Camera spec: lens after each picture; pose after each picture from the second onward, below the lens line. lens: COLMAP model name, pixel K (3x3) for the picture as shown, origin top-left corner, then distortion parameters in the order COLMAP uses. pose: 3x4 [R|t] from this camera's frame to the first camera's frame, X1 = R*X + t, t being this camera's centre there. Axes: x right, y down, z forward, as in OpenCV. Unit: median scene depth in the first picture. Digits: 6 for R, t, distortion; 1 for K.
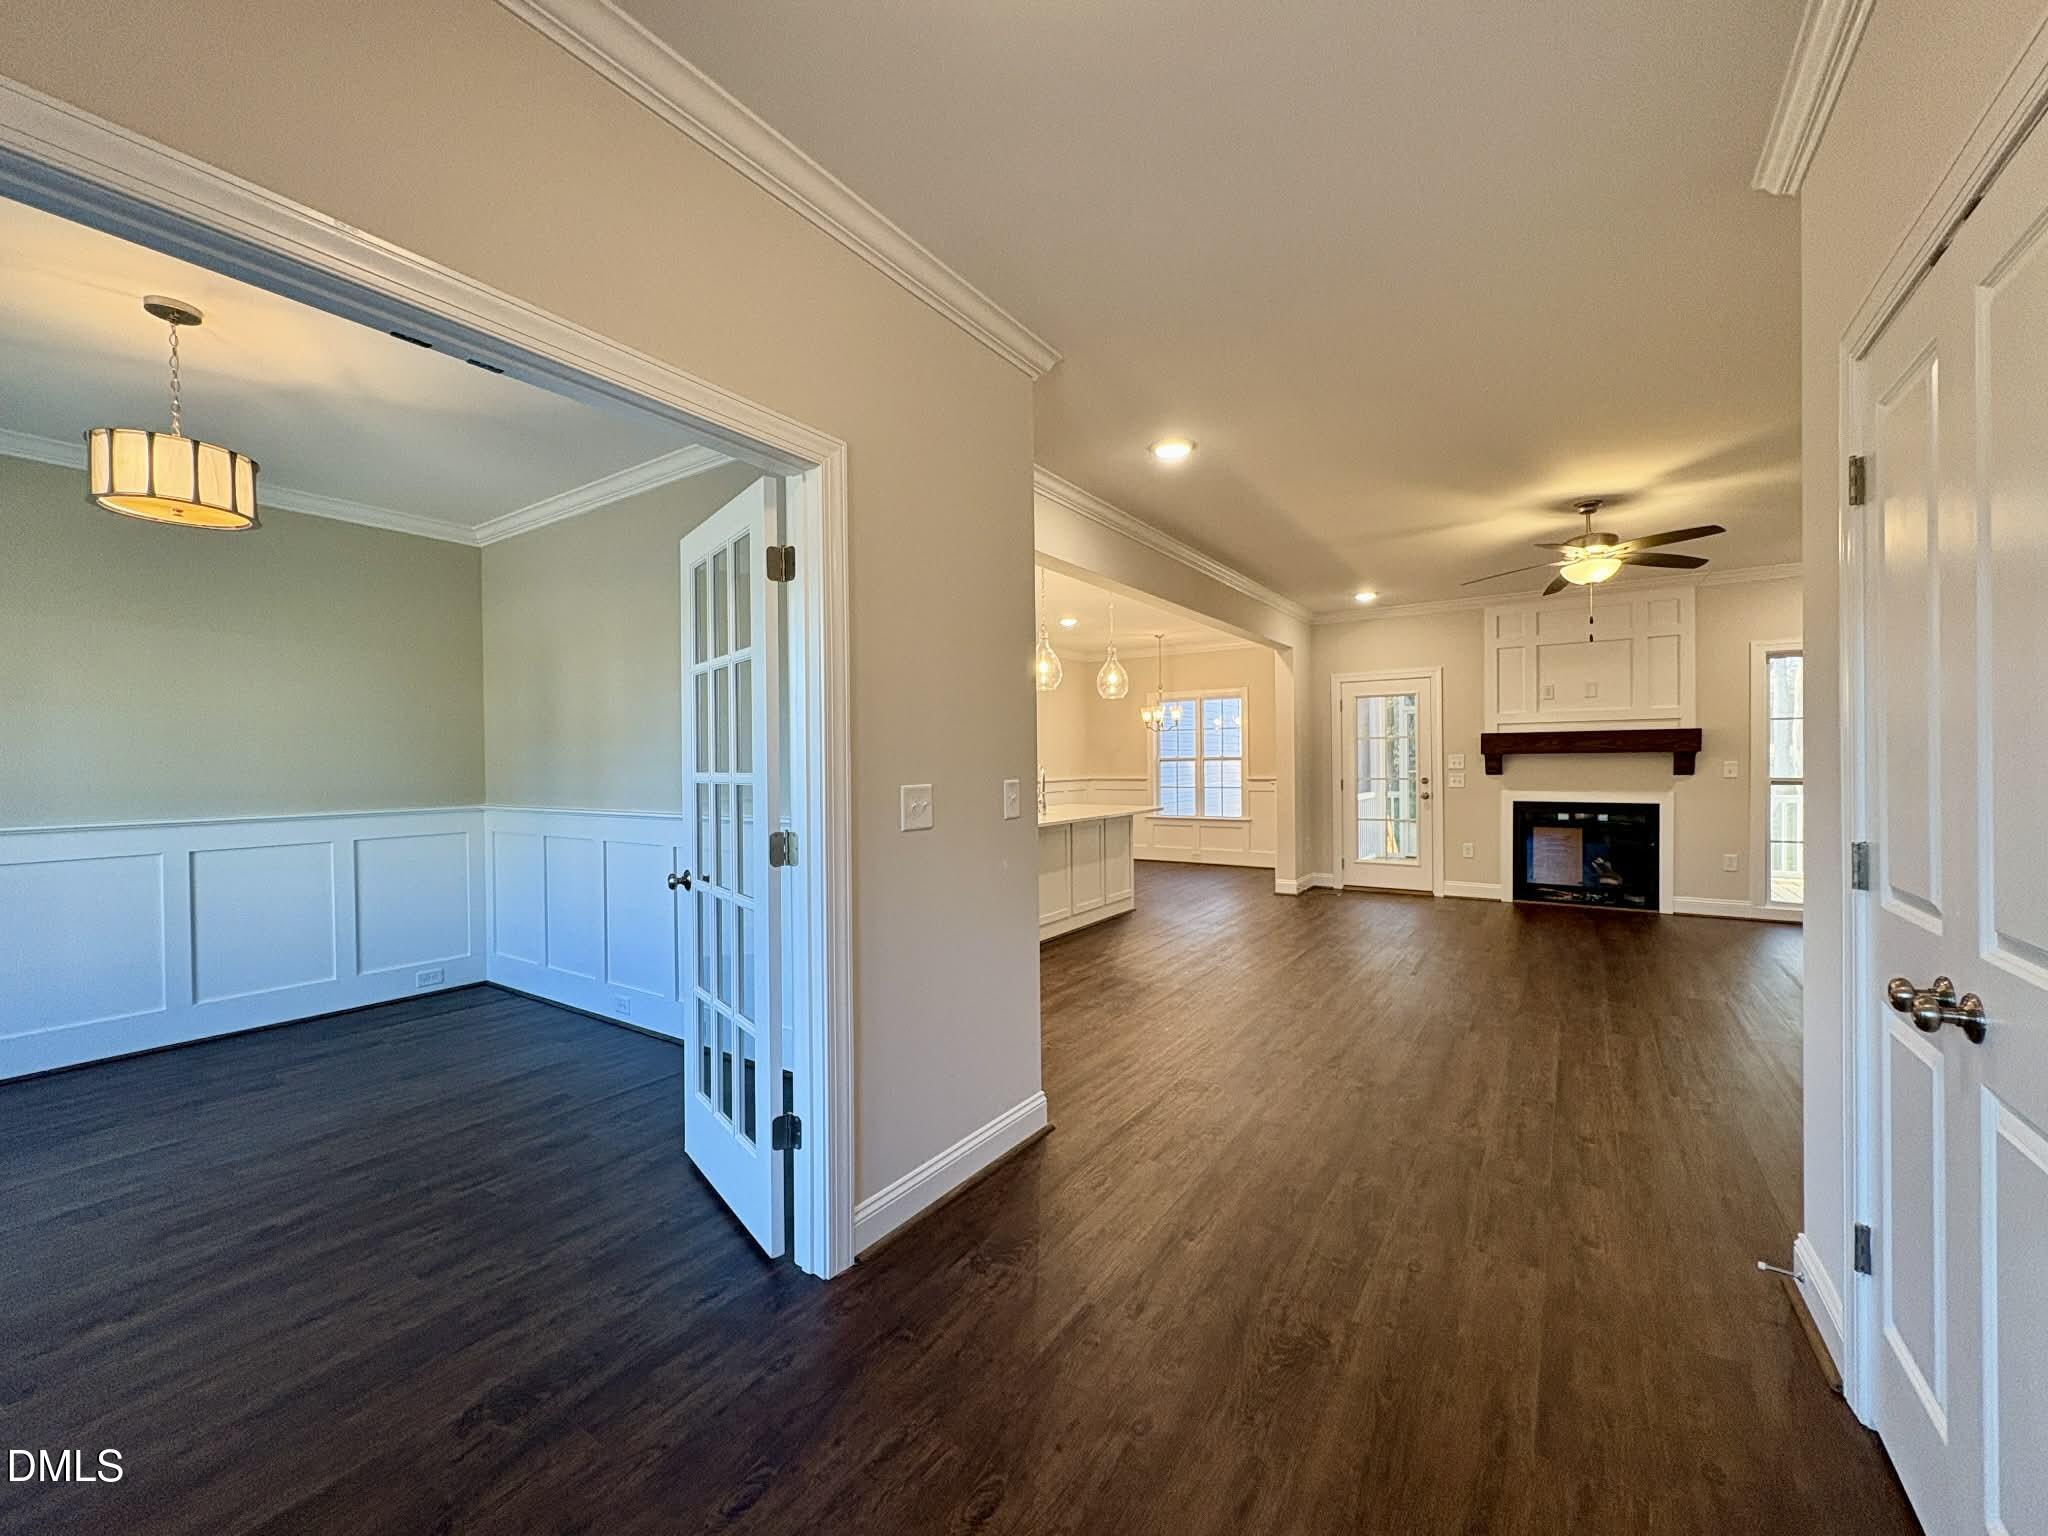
lens RADIAL K [[812.7, 0, 1025.3], [0, 812.7, 770.6], [0, 0, 1]] dist [0.000339, -0.000017]
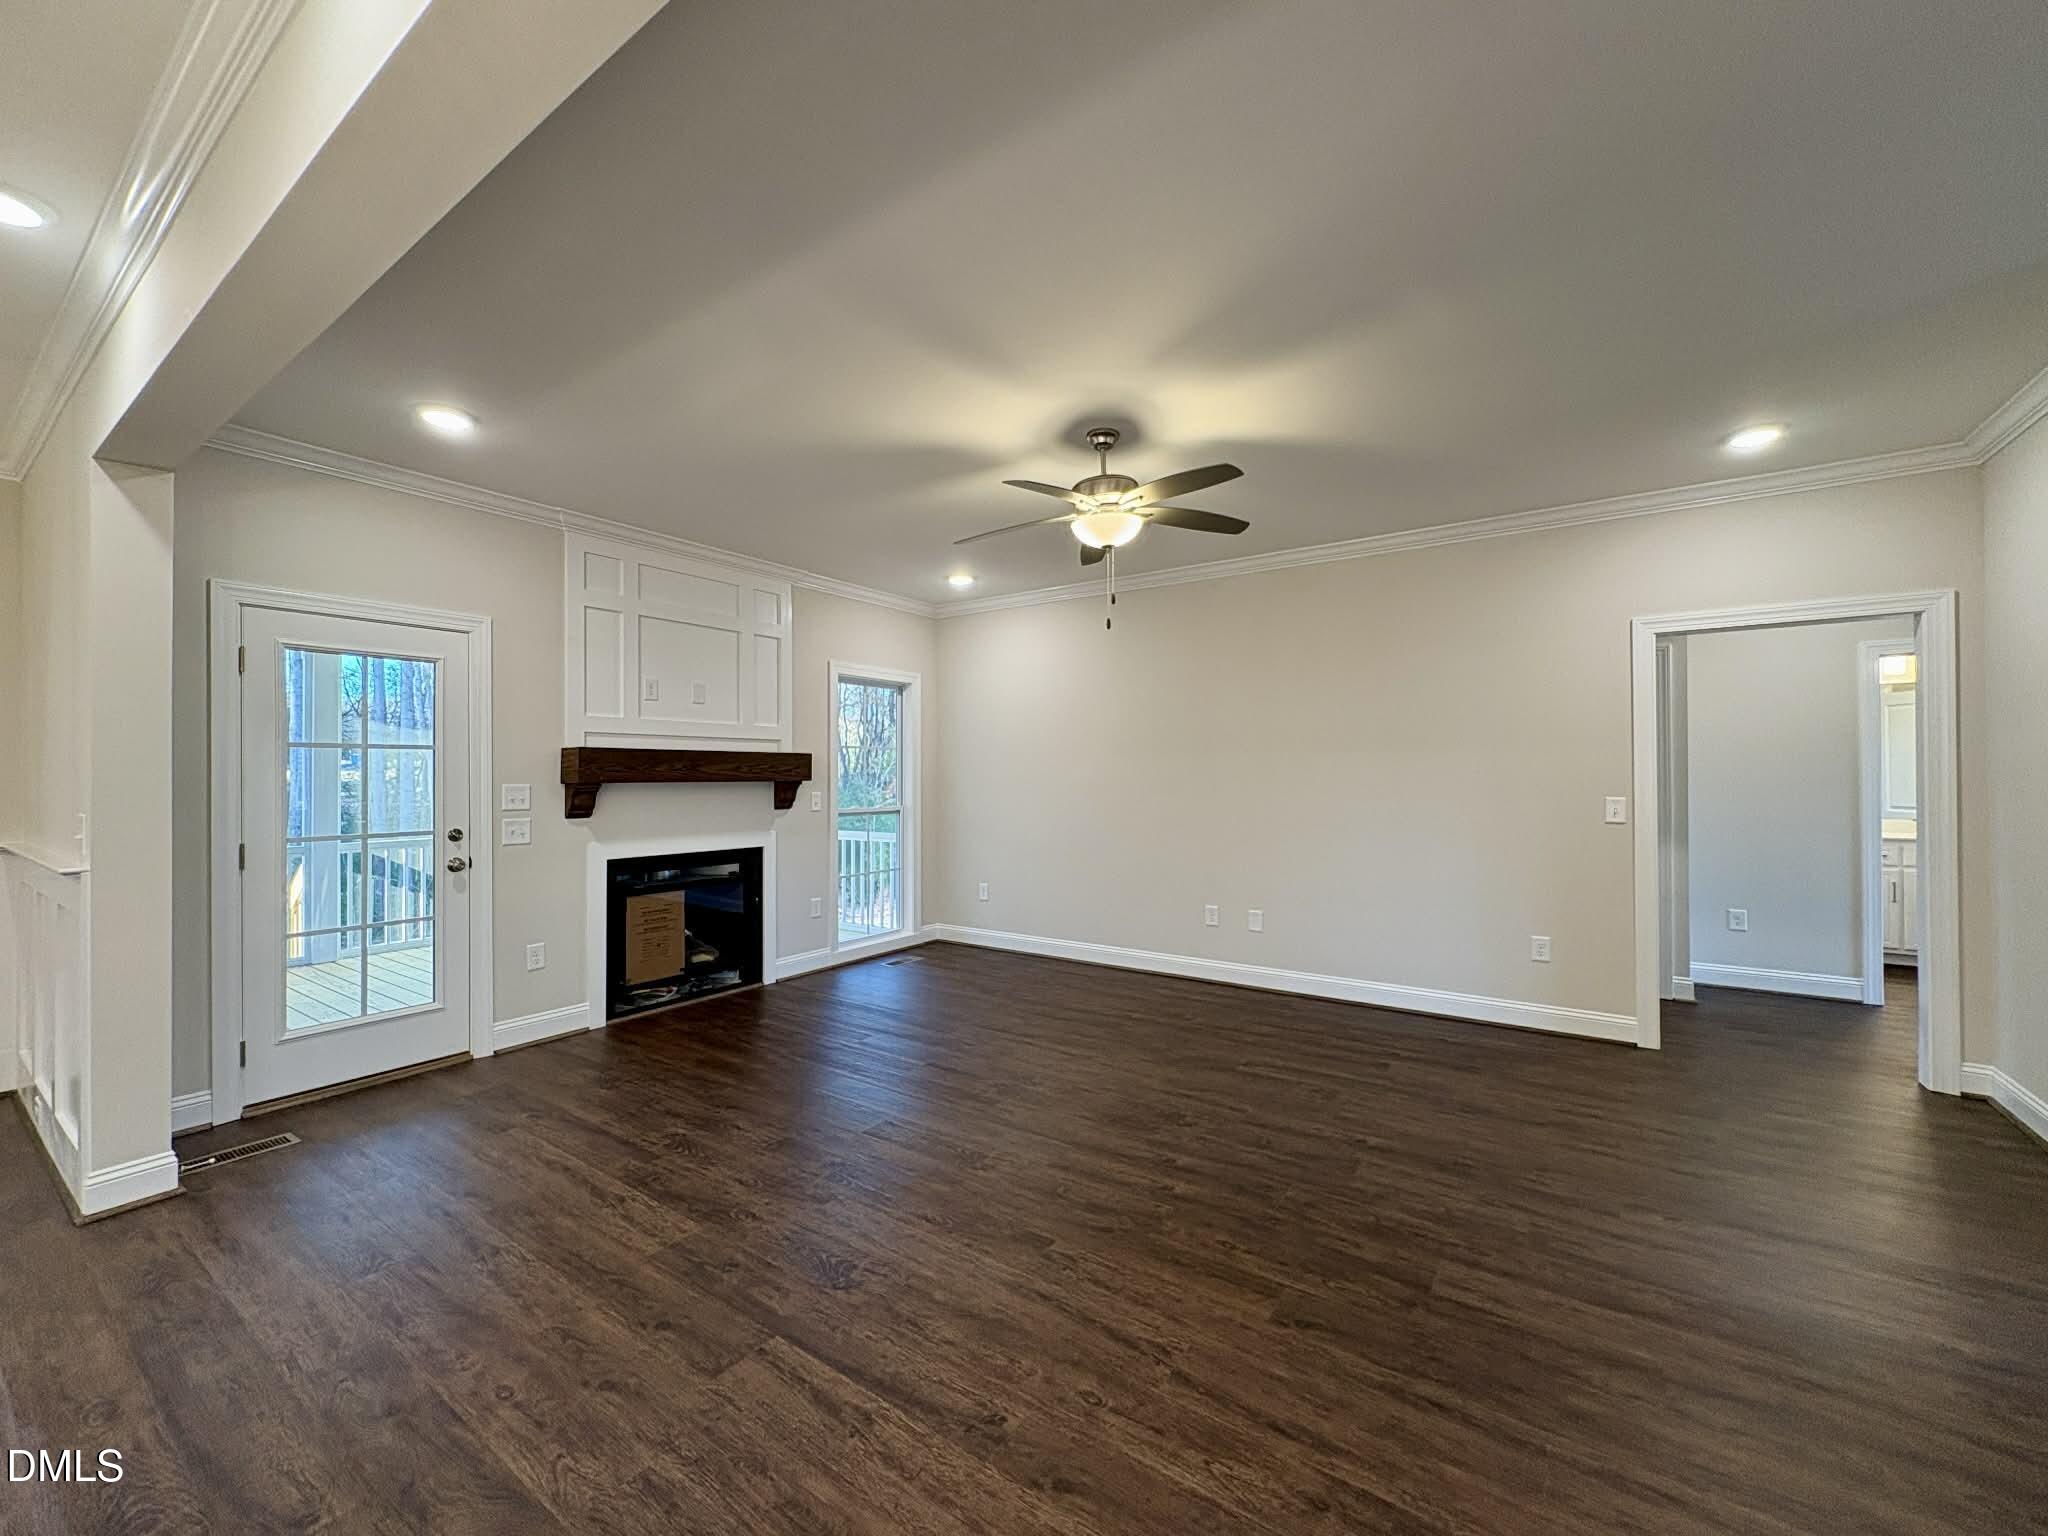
lens RADIAL K [[812.7, 0, 1023.7], [0, 812.7, 769.8], [0, 0, 1]] dist [0.000339, -0.000017]
pose [[0.013991, 0.017800, 0.999744, -0.008649], [0.014388, 0.999734, -0.018002, -0.015015], [-0.999799, 0.014636, 0.013731, 0.689023]]
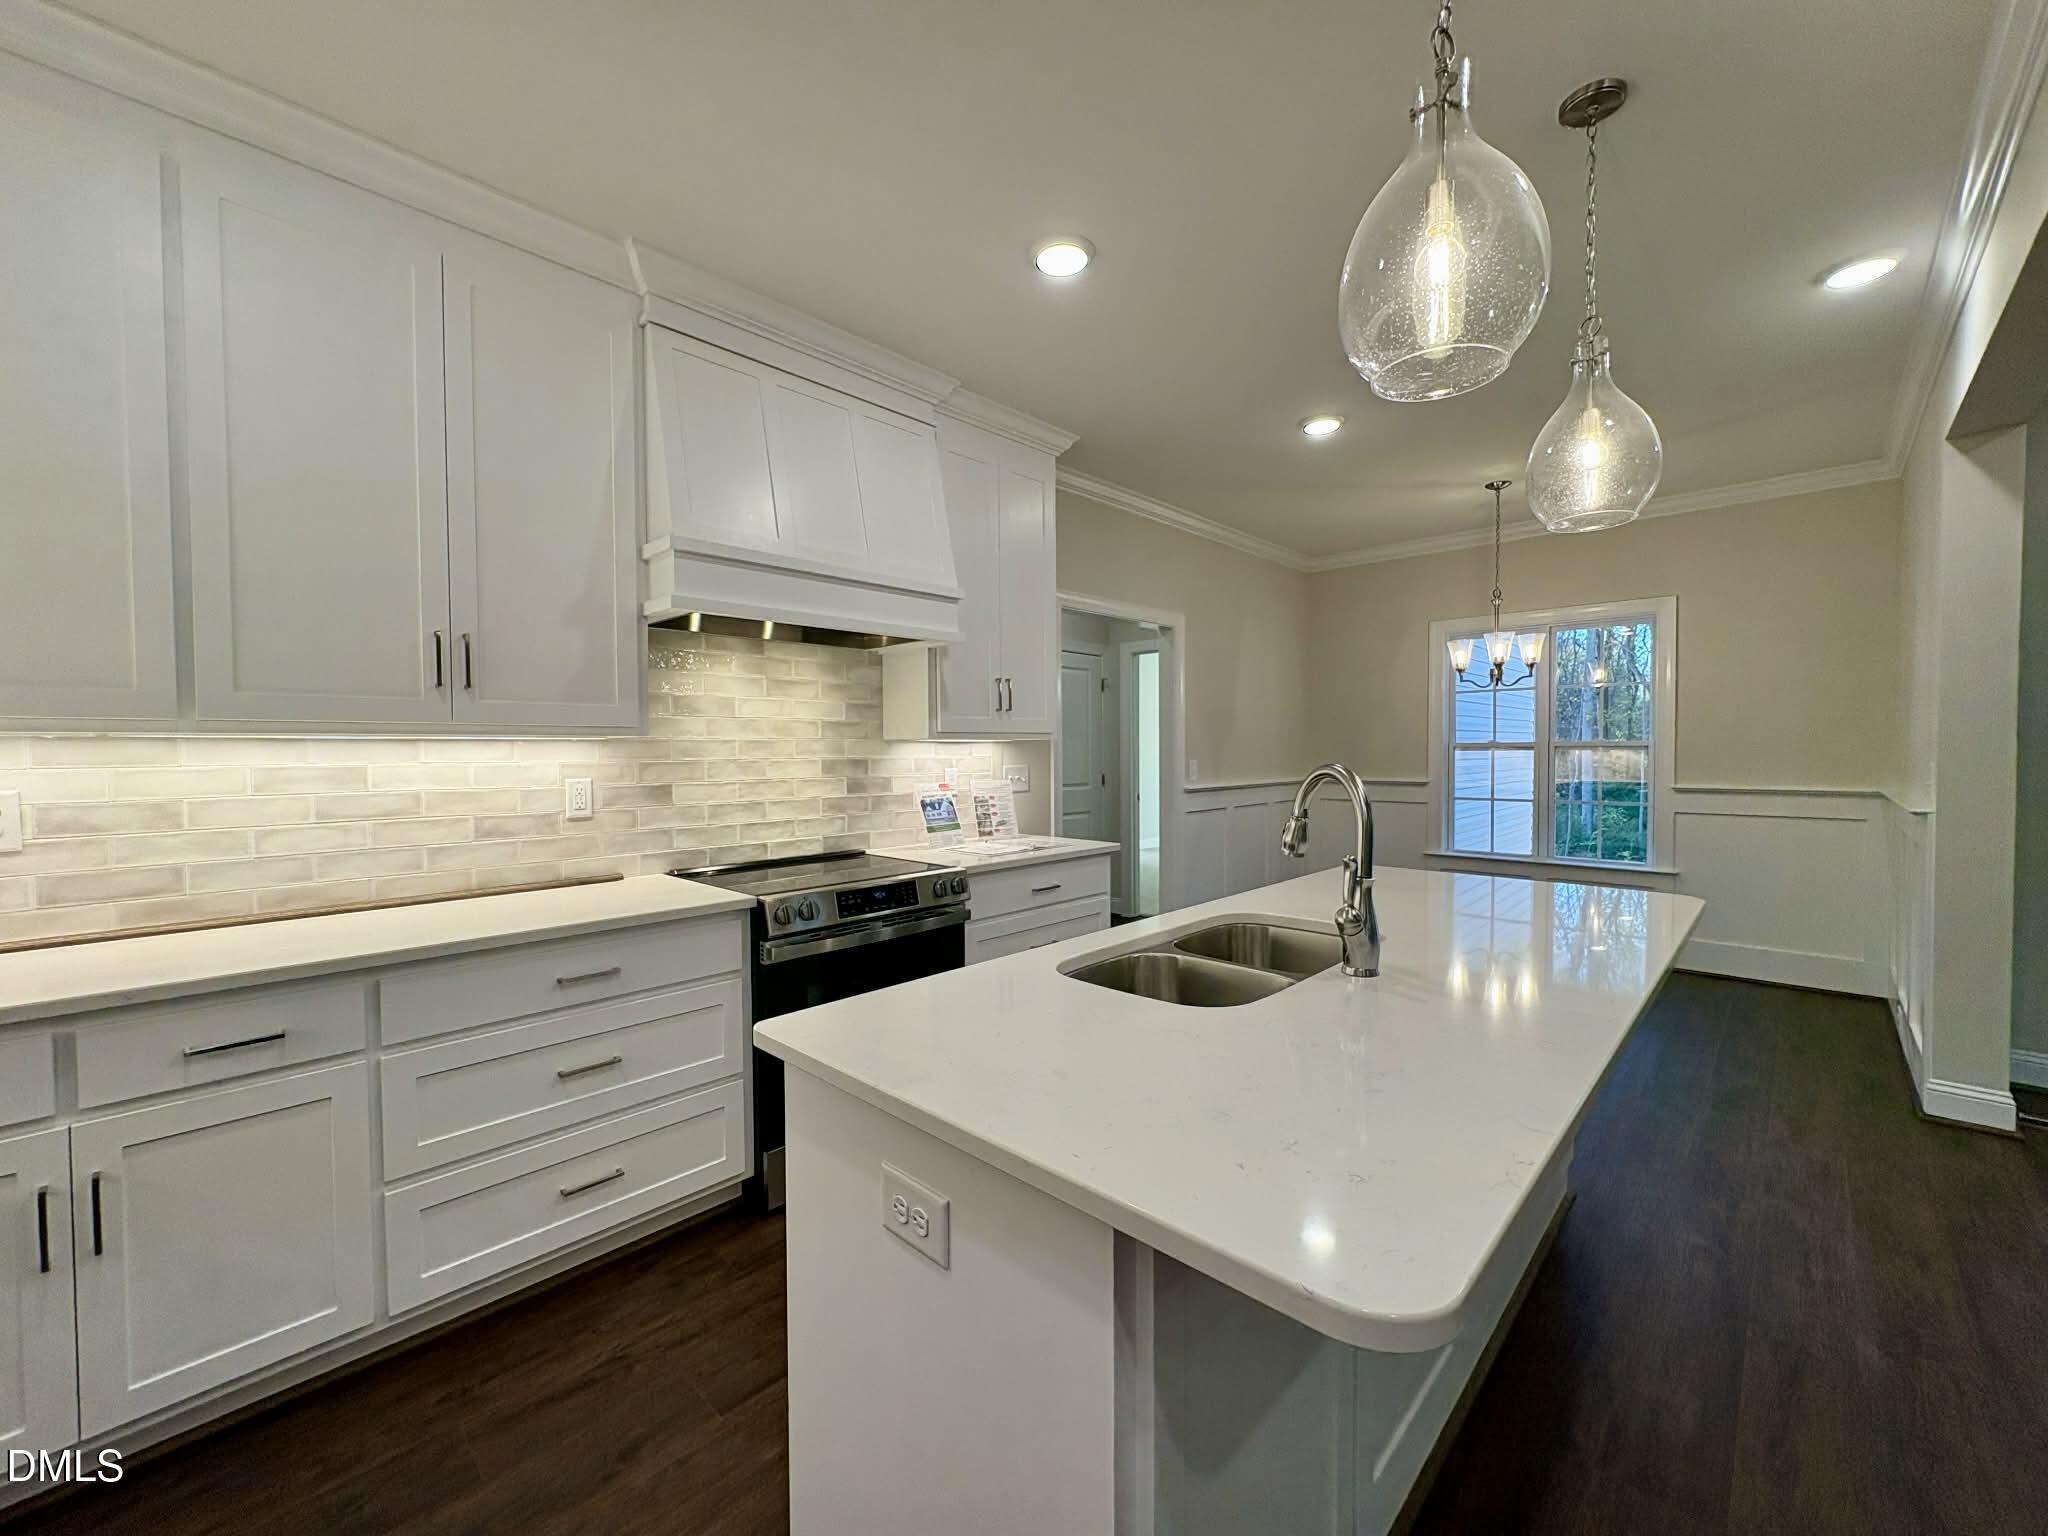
lens RADIAL K [[812.7, 0, 1024.9], [0, 812.7, 770.2], [0, 0, 1]] dist [0.000339, -0.000017]
pose [[0.985367, 0.009142, -0.170199, -0.031257], [-0.006285, 0.999830, 0.017318, -0.008146], [0.170328, -0.015995, 0.985258, 0.633421]]
